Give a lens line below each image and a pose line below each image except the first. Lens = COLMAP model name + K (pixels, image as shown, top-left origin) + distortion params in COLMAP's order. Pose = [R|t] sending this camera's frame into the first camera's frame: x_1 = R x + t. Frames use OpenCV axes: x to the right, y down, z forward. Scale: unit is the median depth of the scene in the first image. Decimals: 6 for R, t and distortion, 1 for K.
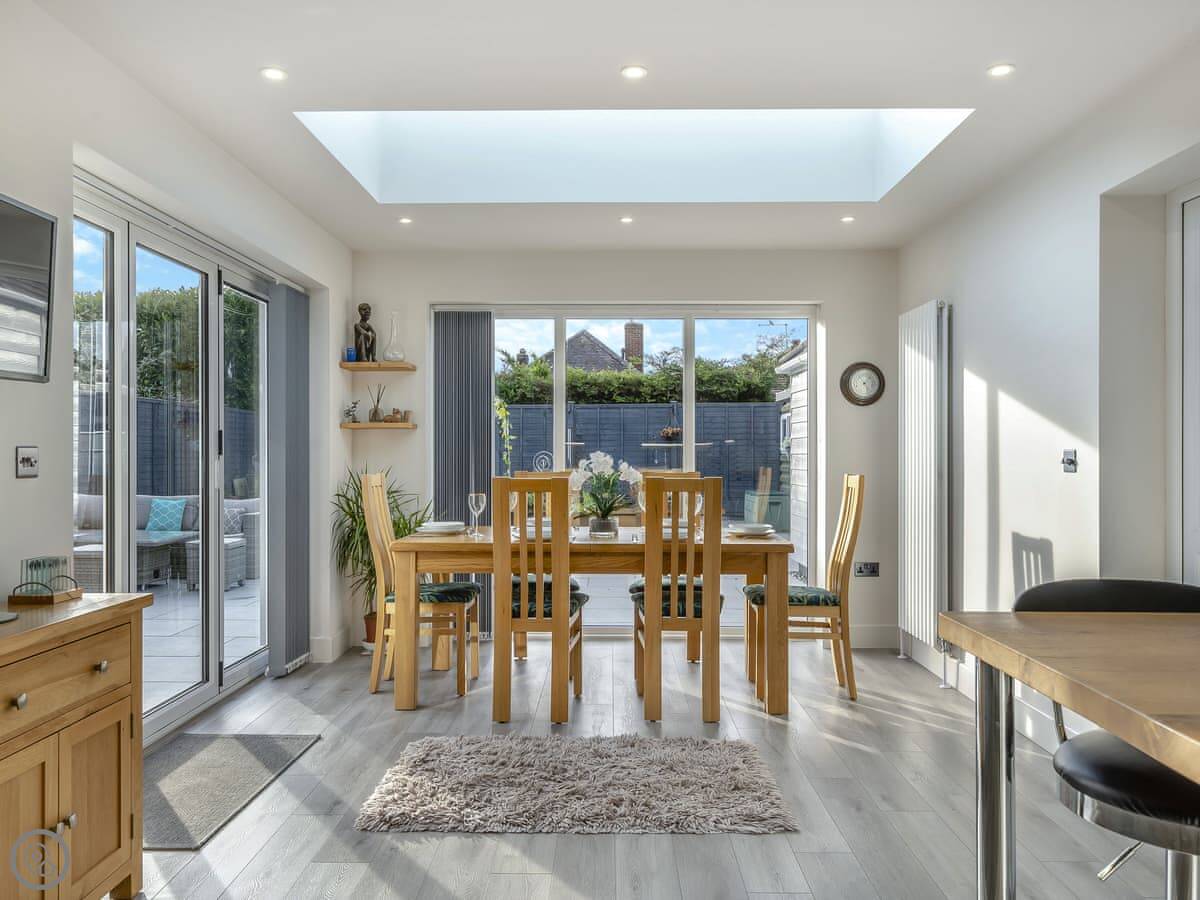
lens RADIAL K [[936.8, 0, 571.9], [0, 936.8, 448.1], [0, 0, 1]] dist [0.017695, -0.007146]
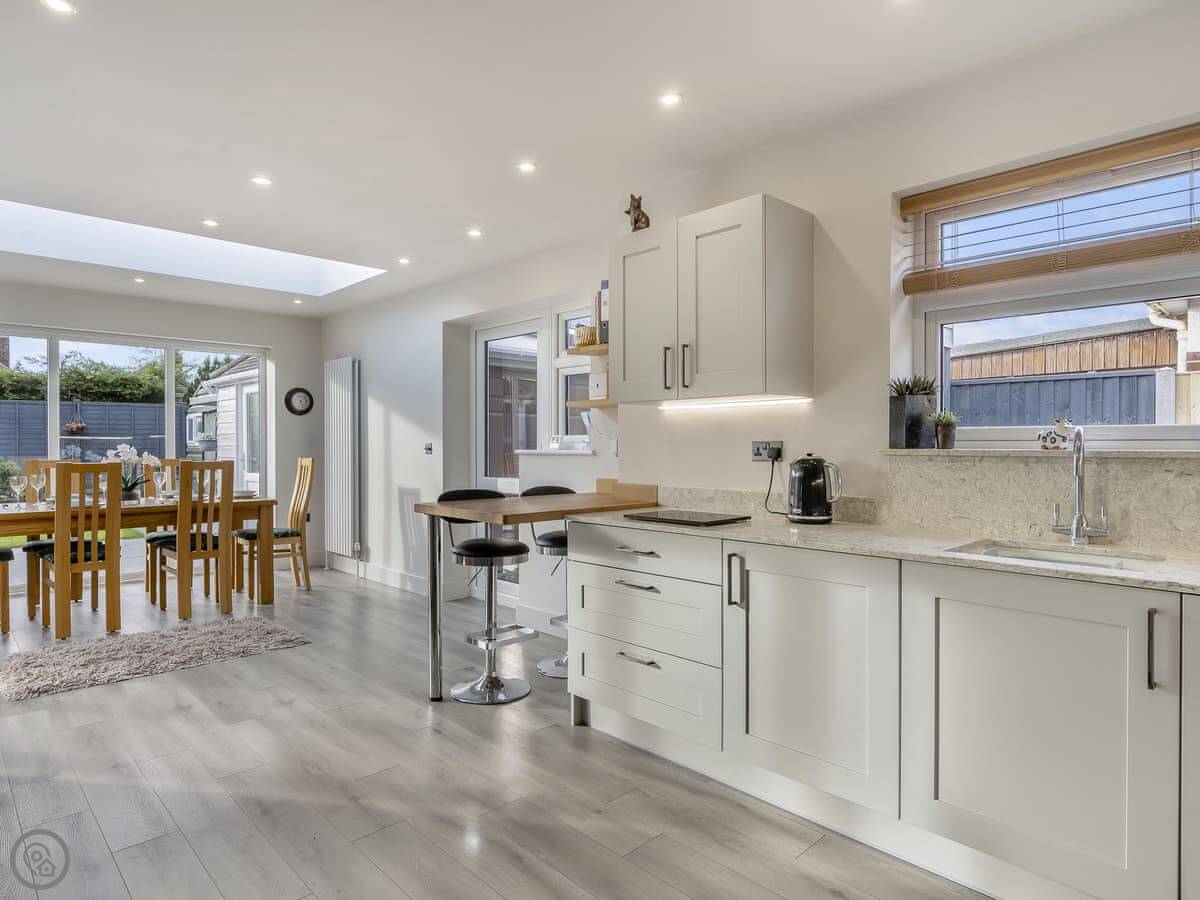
lens RADIAL K [[713.8, 0, 602.8], [0, 713.8, 451.0], [0, 0, 1]] dist [0.004312, 0.000147]
pose [[0.710387, -0.008838, 0.703756, -0.243928], [-0.000736, 0.999911, 0.013301, -0.001448], [-0.703811, -0.009967, 0.710317, -0.305151]]
